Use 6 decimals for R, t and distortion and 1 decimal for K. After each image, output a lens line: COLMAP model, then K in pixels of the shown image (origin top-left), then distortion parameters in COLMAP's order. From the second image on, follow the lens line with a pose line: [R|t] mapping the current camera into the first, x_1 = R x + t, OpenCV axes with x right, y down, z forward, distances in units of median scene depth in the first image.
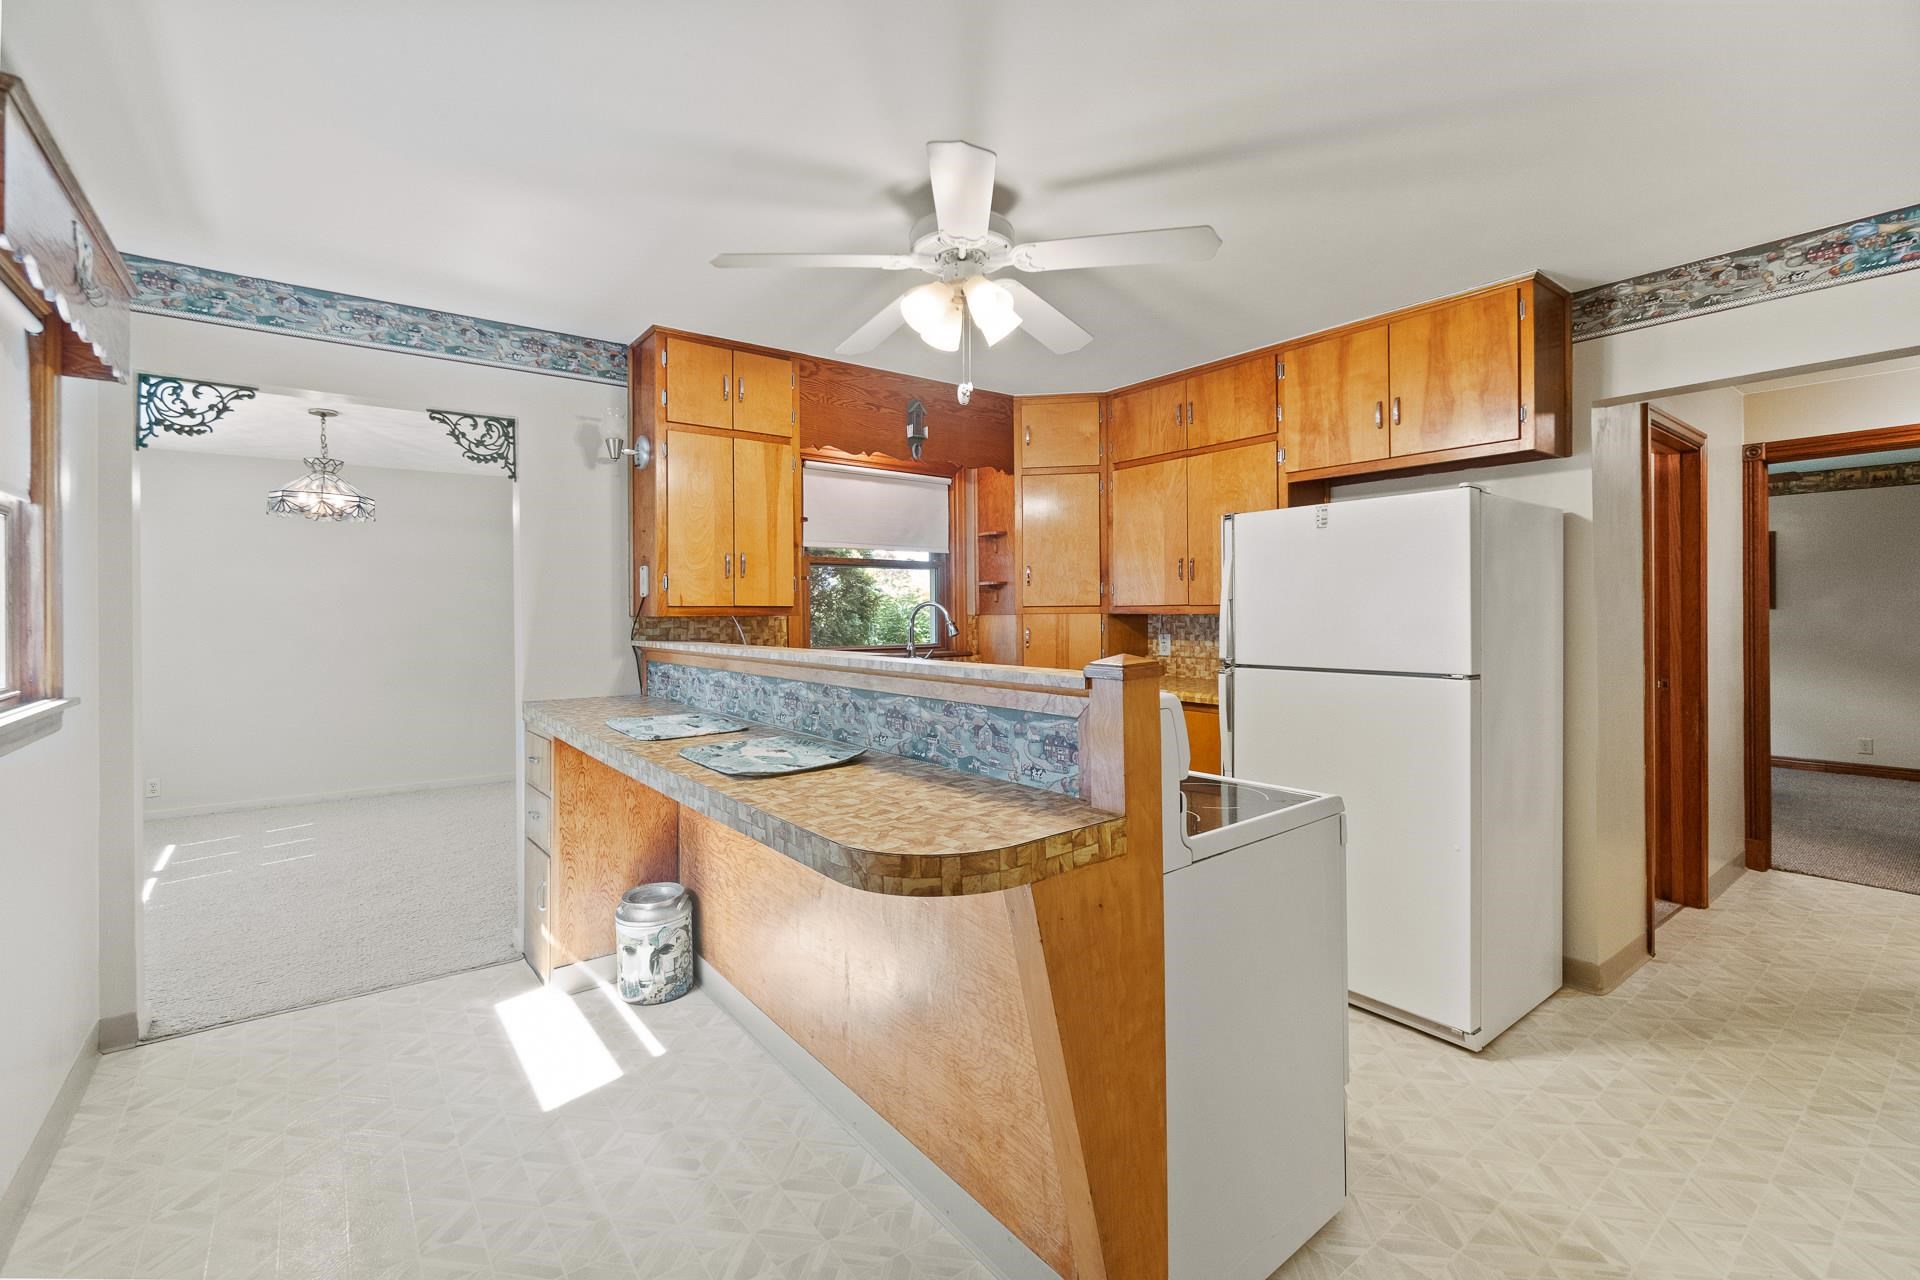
lens RADIAL K [[829.8, 0, 936.3], [0, 829.8, 618.2], [0, 0, 1]] dist [0.002191, 0.000545]
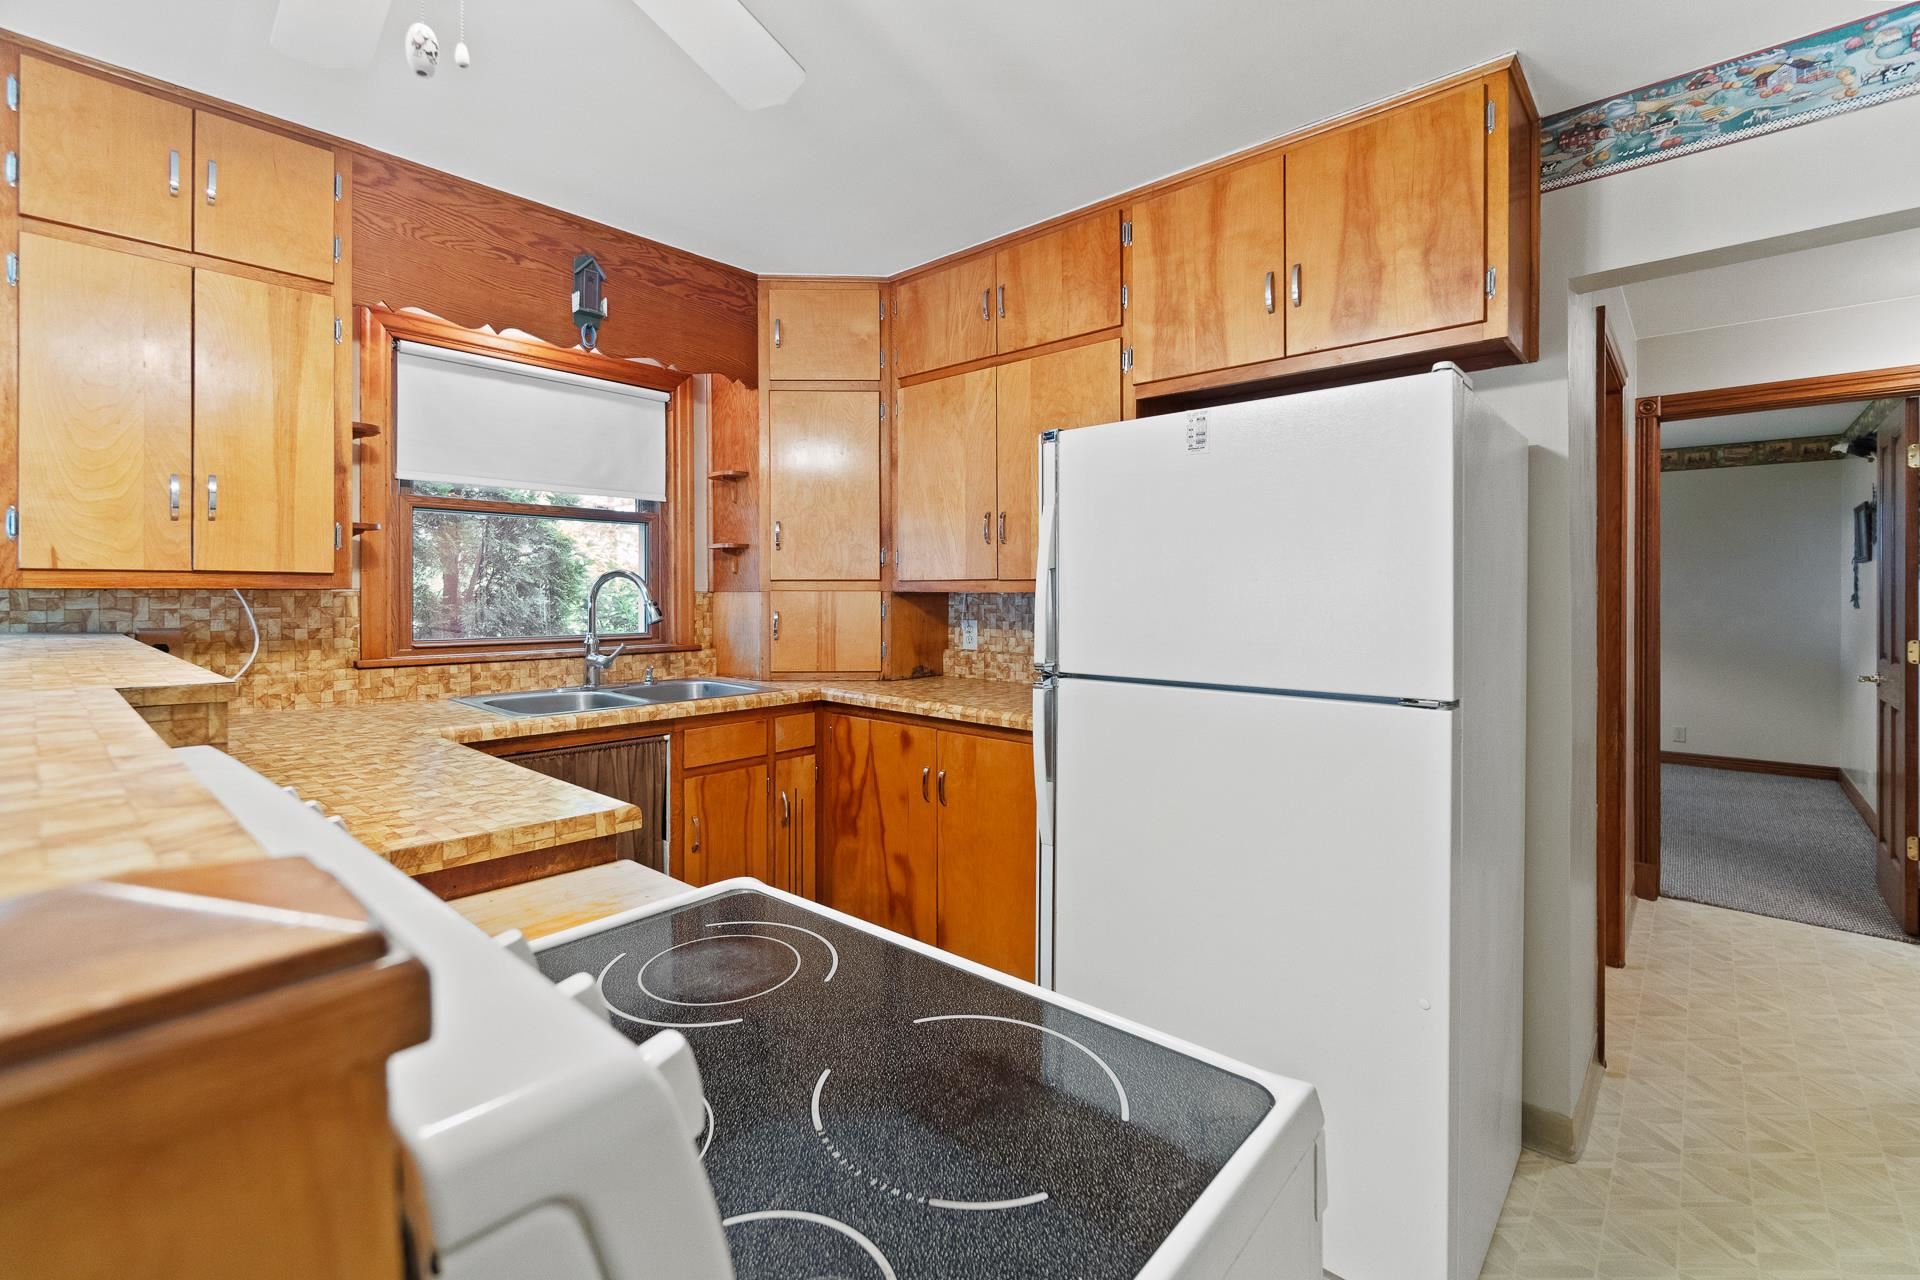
lens RADIAL K [[829.8, 0, 924.8], [0, 829.8, 595.2], [0, 0, 1]] dist [0.002191, 0.000545]
pose [[0.985009, 0.007108, 0.172356, 0.138004], [-0.006676, 0.999973, -0.003085, -0.000049], [-0.172374, 0.001888, 0.985030, 0.362830]]
